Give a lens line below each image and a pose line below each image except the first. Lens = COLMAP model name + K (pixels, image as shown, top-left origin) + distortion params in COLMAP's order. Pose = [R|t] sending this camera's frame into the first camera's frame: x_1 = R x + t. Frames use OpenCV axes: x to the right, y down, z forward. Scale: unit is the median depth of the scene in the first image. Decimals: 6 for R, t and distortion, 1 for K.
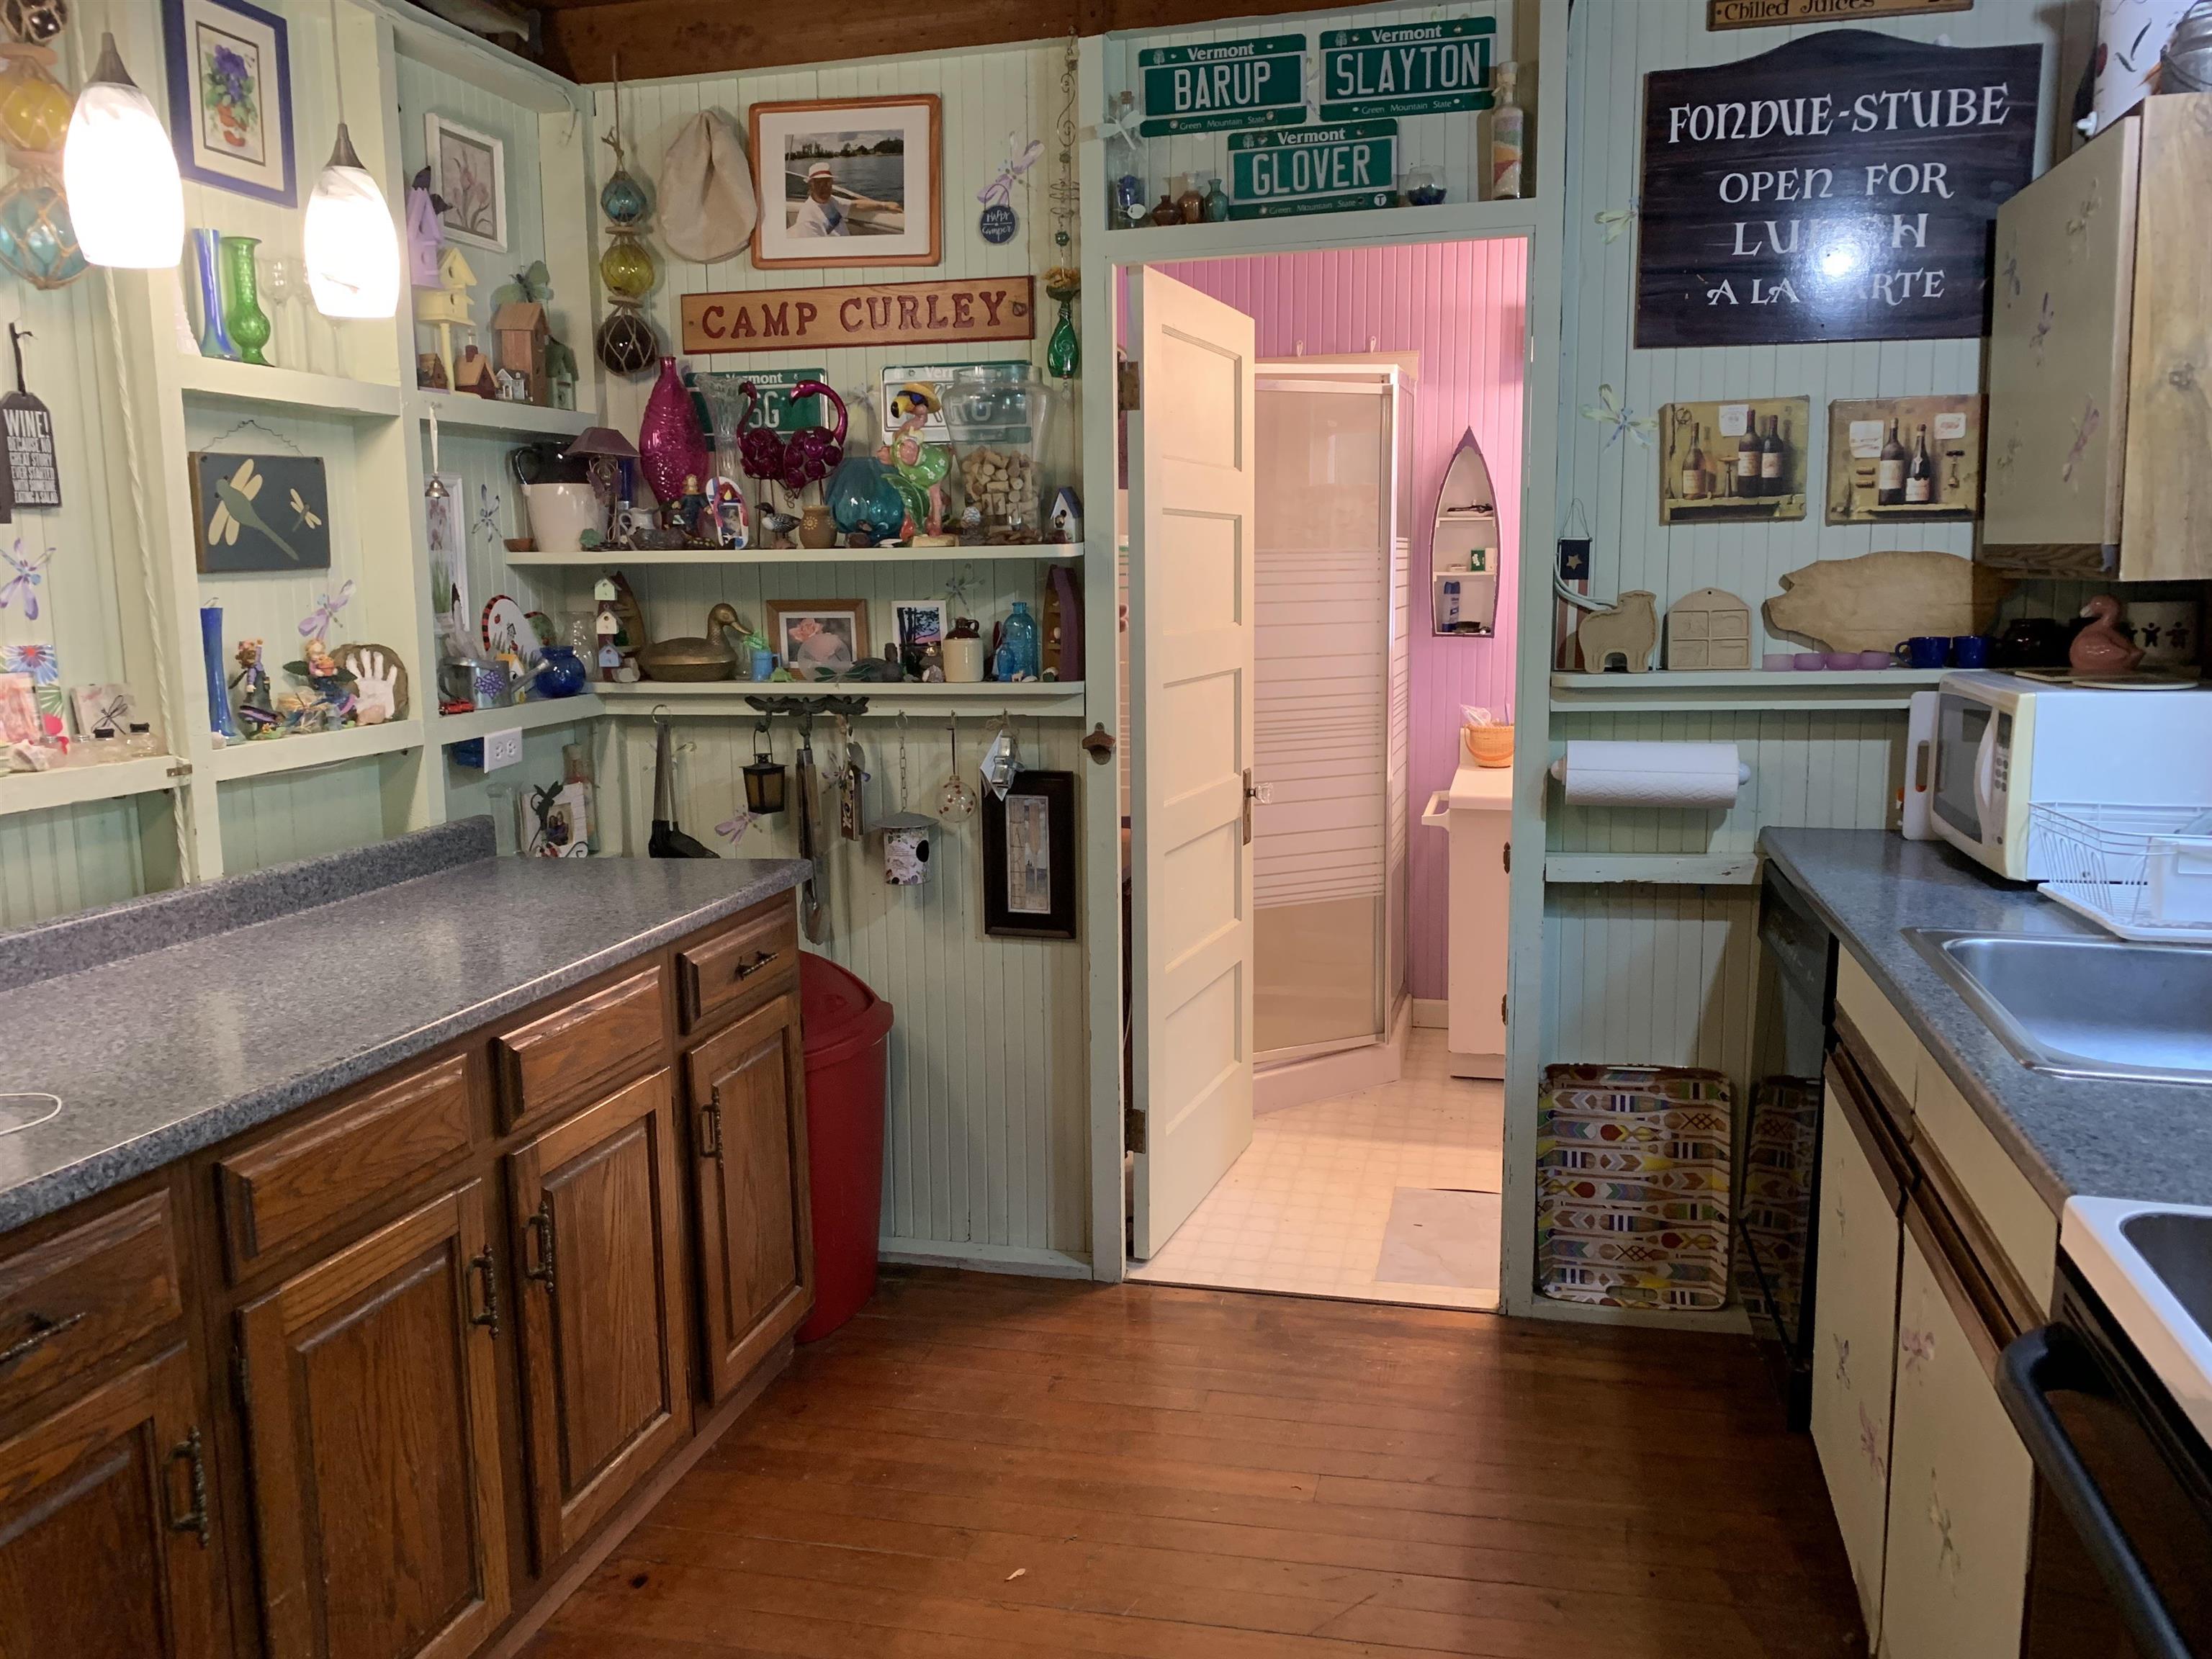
lens RADIAL K [[1712.8, 0, 1106.0], [0, 1712.8, 829.5], [0, 0, 1]] dist [0.045319, -0.001889]
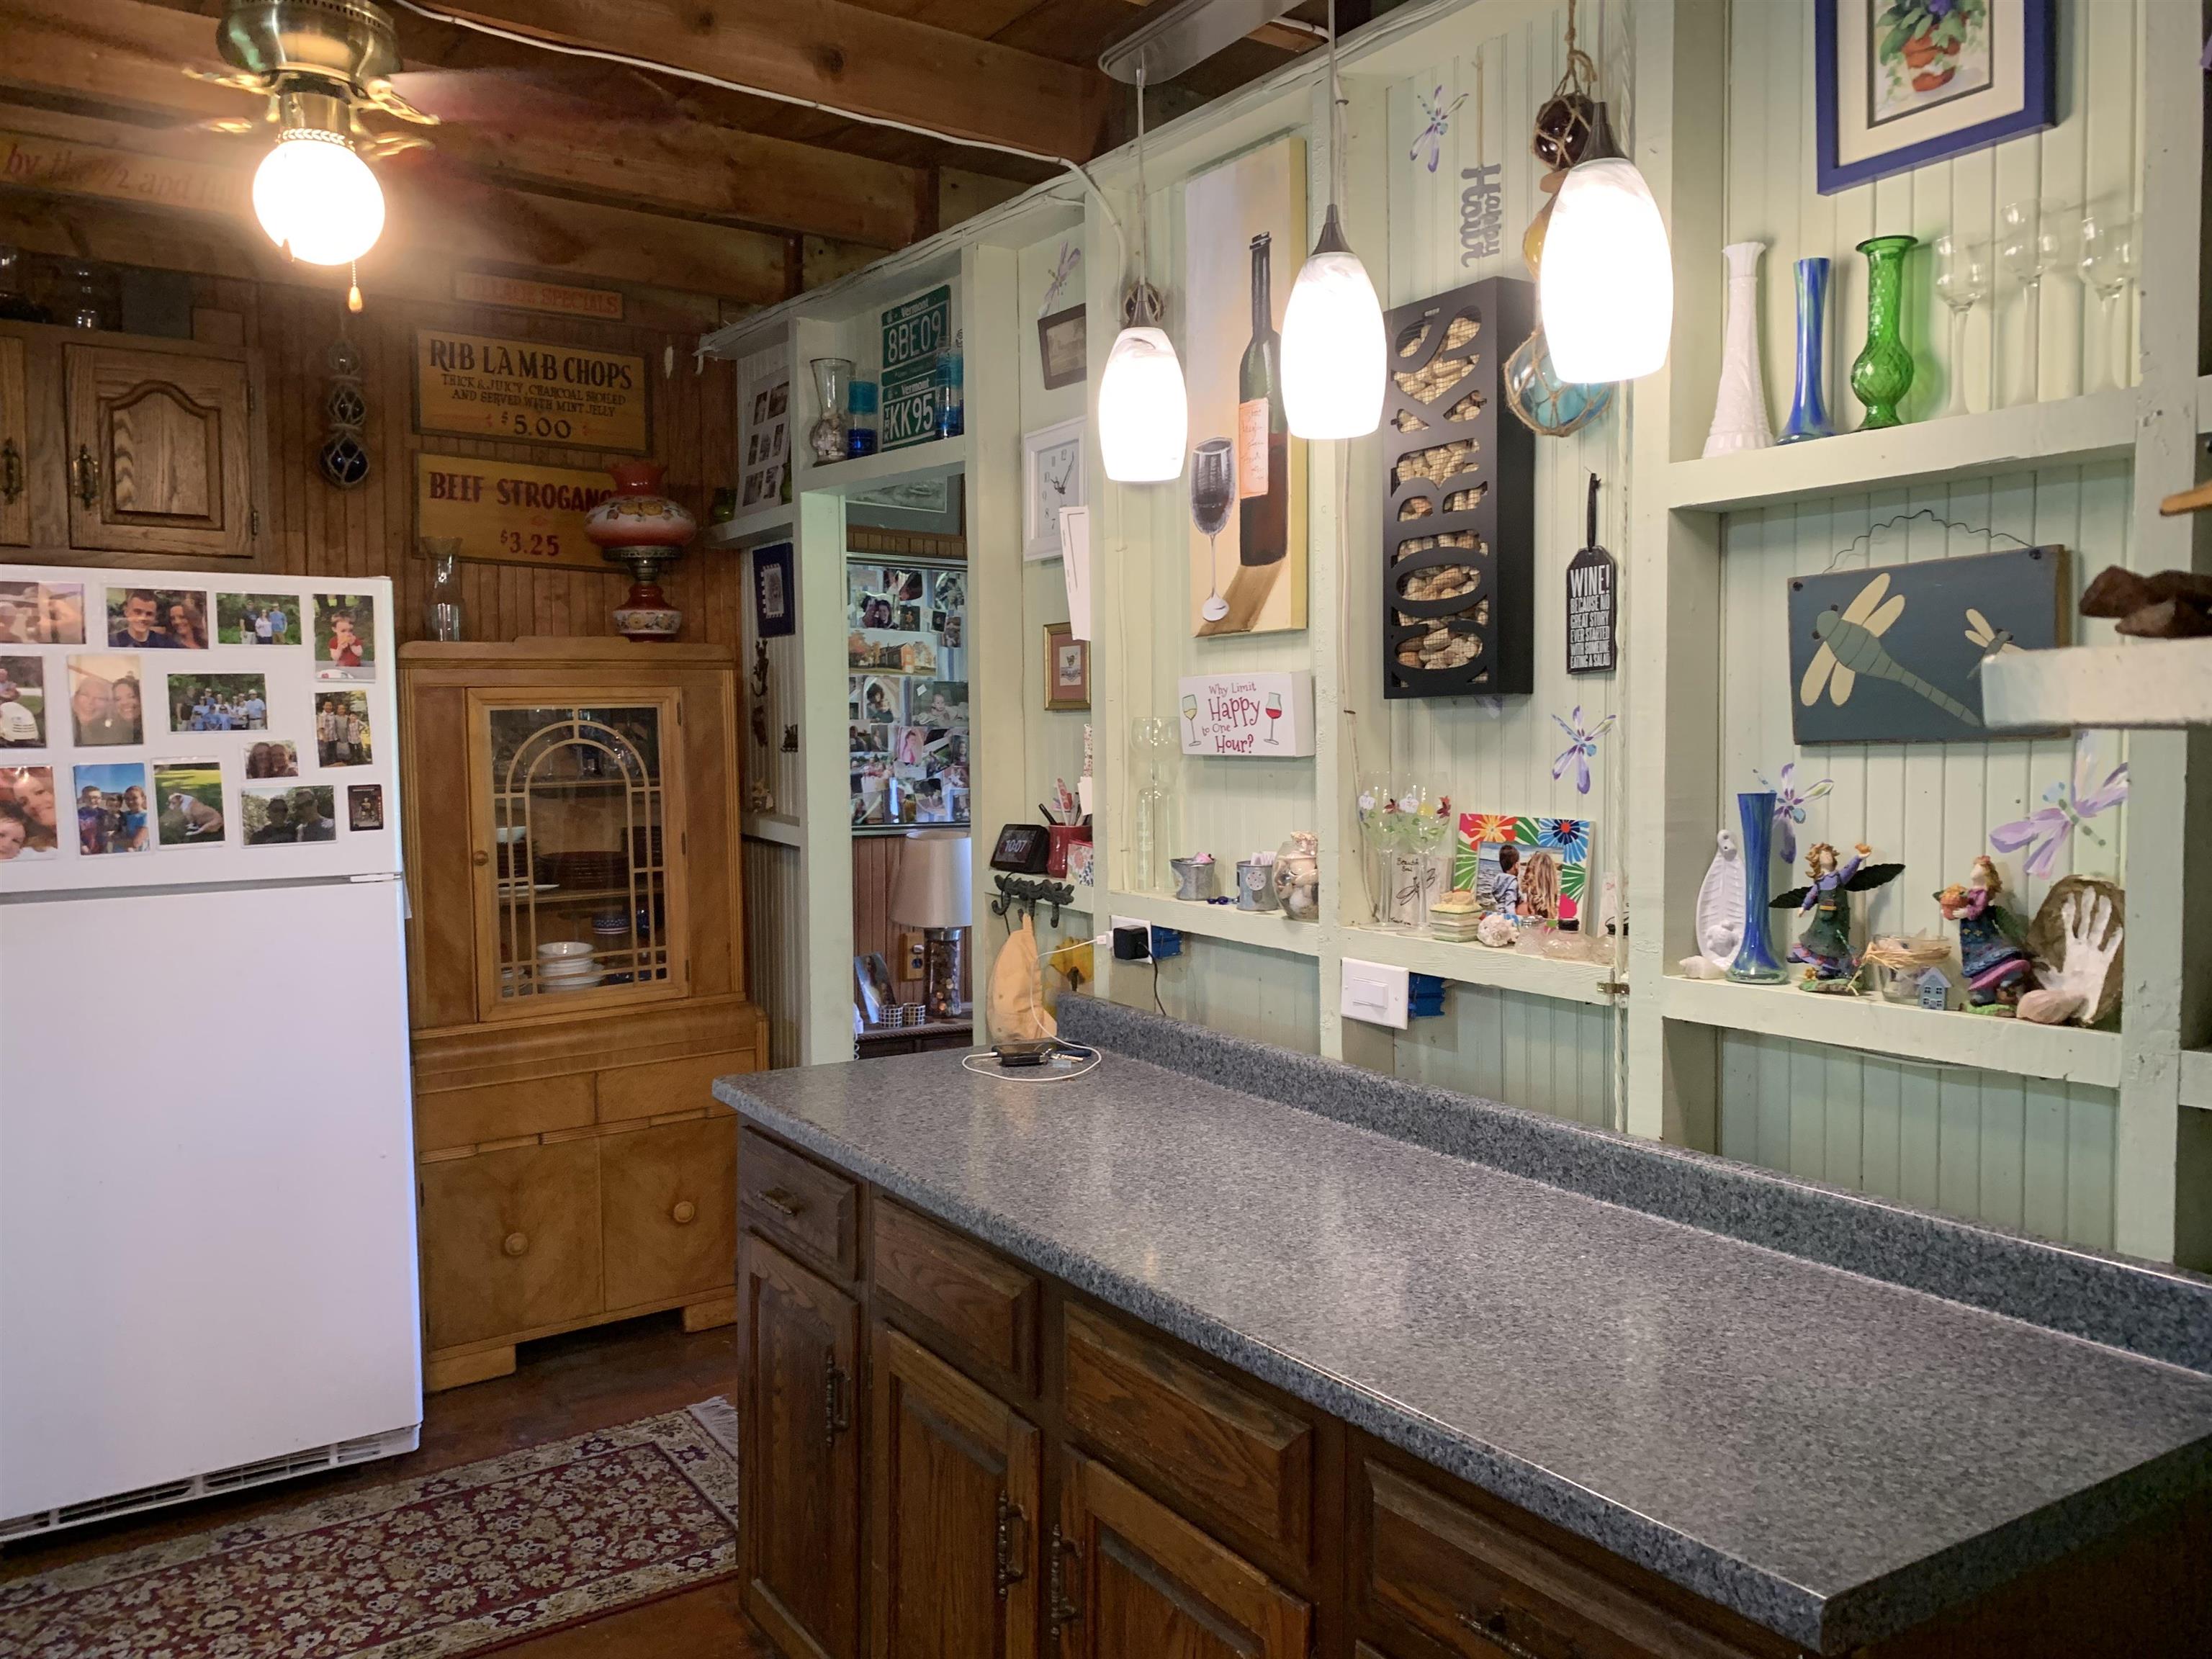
lens RADIAL K [[1712.8, 0, 1106.0], [0, 1712.8, 829.5], [0, 0, 1]] dist [0.045319, -0.001889]
pose [[-0.678471, 0.051519, -0.732818, 0.193049], [-0.105037, 0.980486, 0.166178, -0.200508], [0.727079, 0.189720, -0.659820, 1.260076]]
